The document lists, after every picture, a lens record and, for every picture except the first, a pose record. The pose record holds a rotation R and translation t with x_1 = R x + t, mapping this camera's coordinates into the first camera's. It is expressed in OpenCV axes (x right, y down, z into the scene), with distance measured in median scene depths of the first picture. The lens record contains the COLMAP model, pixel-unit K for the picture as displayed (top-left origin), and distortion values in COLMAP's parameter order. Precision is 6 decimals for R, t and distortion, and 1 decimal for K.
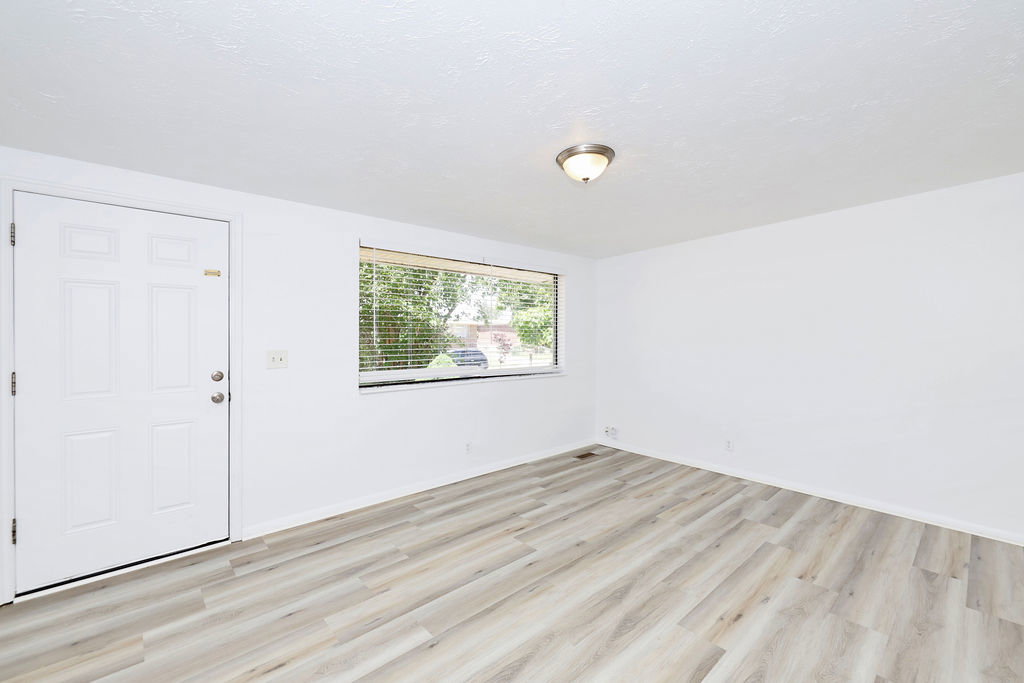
lens RADIAL K [[437.2, 0, 511.6], [0, 437.2, 339.9], [0, 0, 1]] dist [0.000742, 0.000069]
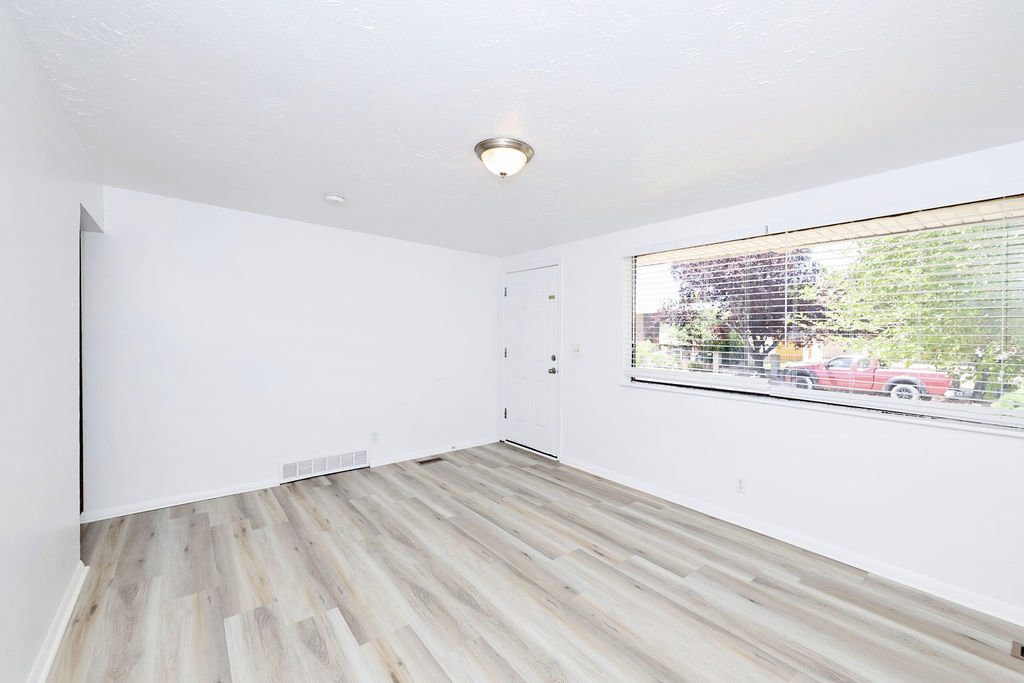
lens RADIAL K [[437.2, 0, 511.6], [0, 437.2, 336.2], [0, 0, 1]] dist [0.000742, 0.000069]
pose [[-0.096590, 0.008082, -0.995291, 0.953763], [-0.019823, 0.999753, 0.010042, -0.012842], [0.995127, 0.020699, -0.096406, 0.938067]]
